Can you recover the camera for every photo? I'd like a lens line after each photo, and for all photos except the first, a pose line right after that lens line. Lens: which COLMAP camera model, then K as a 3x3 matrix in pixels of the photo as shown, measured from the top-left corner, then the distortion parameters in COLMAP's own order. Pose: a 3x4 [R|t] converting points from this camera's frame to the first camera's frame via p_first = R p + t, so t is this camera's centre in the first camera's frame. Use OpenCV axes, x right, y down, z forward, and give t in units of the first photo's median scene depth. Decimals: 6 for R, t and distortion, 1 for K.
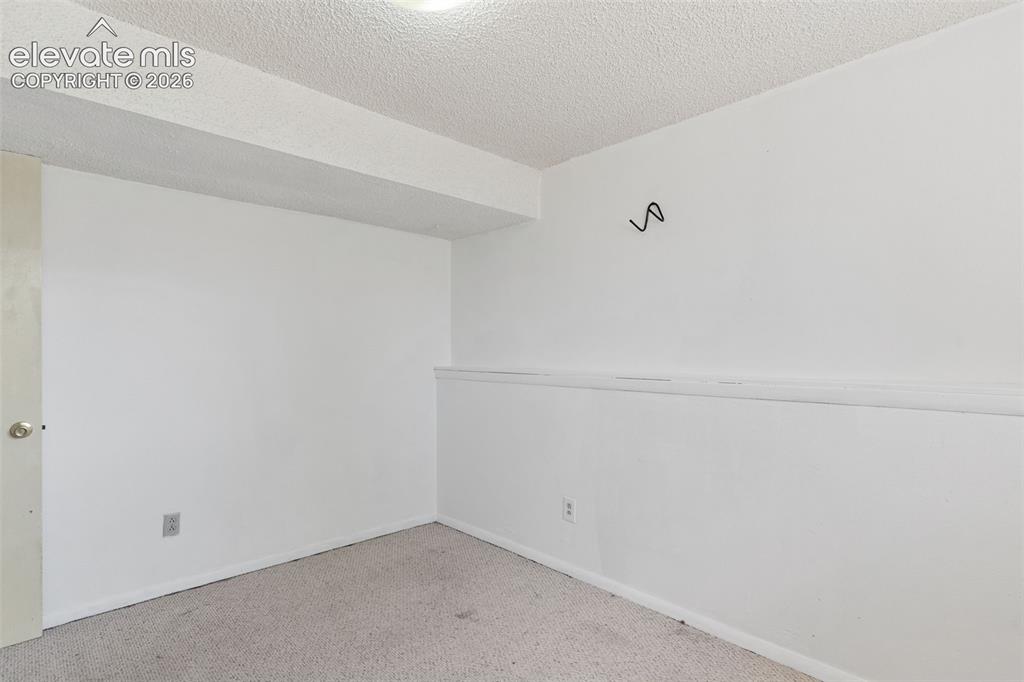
lens RADIAL K [[498.8, 0, 516.3], [0, 498.8, 351.9], [0, 0, 1]] dist [0.005291, 0.000344]
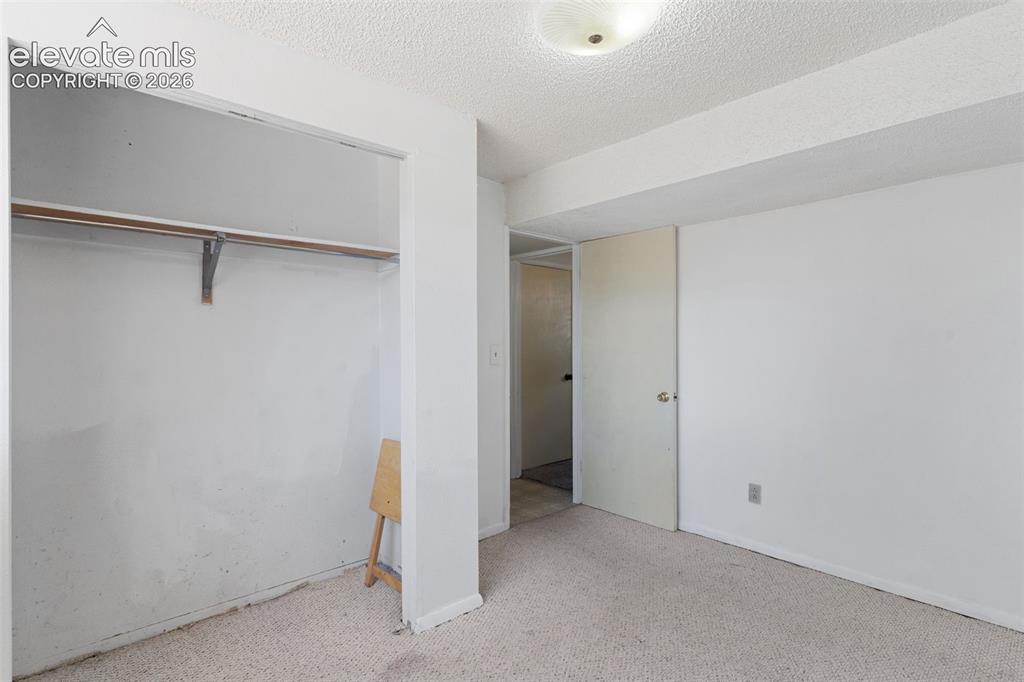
lens RADIAL K [[498.8, 0, 516.4], [0, 498.8, 336.2], [0, 0, 1]] dist [0.005291, 0.000344]
pose [[-0.006836, -0.018771, -0.999800, 0.516821], [-0.002937, 0.999820, -0.018751, -0.005983], [0.999972, 0.002808, -0.006890, 0.441537]]
